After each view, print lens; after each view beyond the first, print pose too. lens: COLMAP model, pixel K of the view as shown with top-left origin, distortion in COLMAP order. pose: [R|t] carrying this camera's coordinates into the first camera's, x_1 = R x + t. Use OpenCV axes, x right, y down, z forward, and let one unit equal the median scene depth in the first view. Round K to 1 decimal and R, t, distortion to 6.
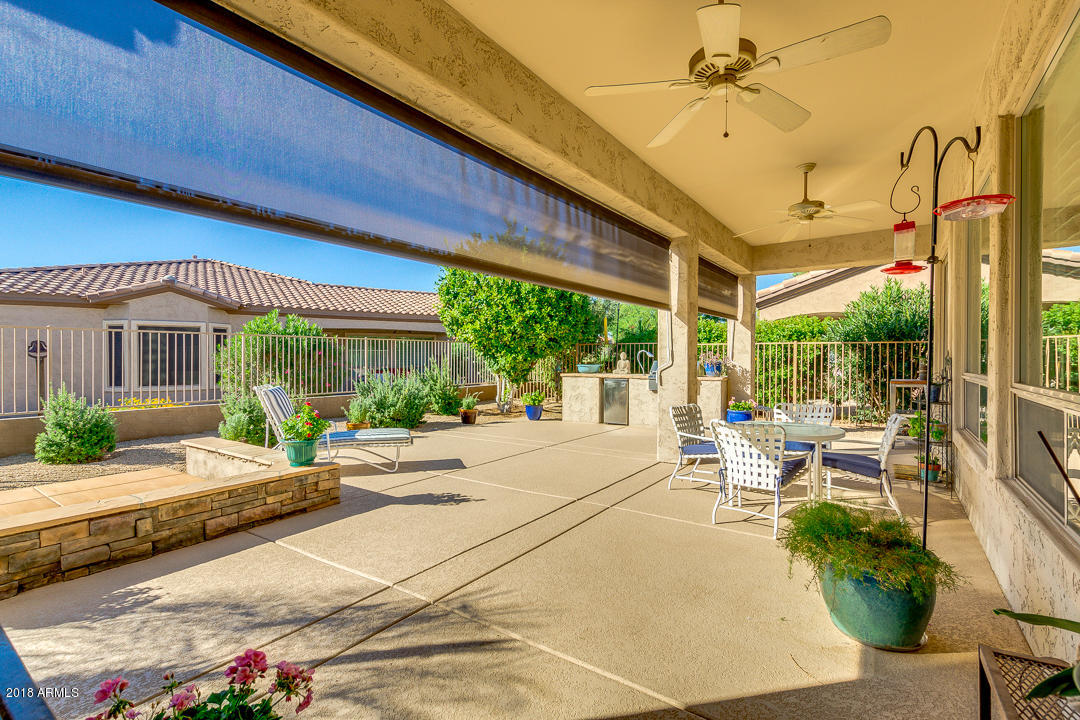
lens RADIAL K [[497.9, 0, 540.0], [0, 497.9, 360.0], [0, 0, 1]] dist [0.000147, 0.000092]
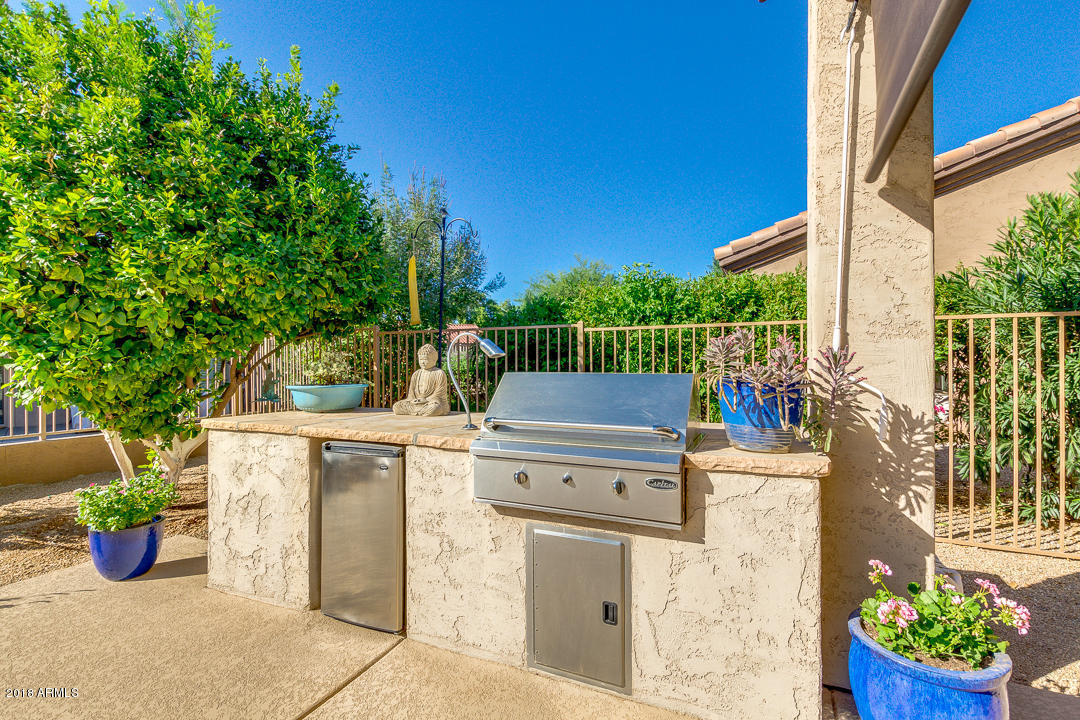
lens RADIAL K [[497.9, 0, 540.0], [0, 497.9, 360.0], [0, 0, 1]] dist [0.000147, 0.000092]
pose [[0.985695, -0.003899, 0.168496, 0.189448], [0.005973, 0.999912, -0.011804, -0.001843], [-0.168435, 0.012642, 0.985632, 0.695326]]
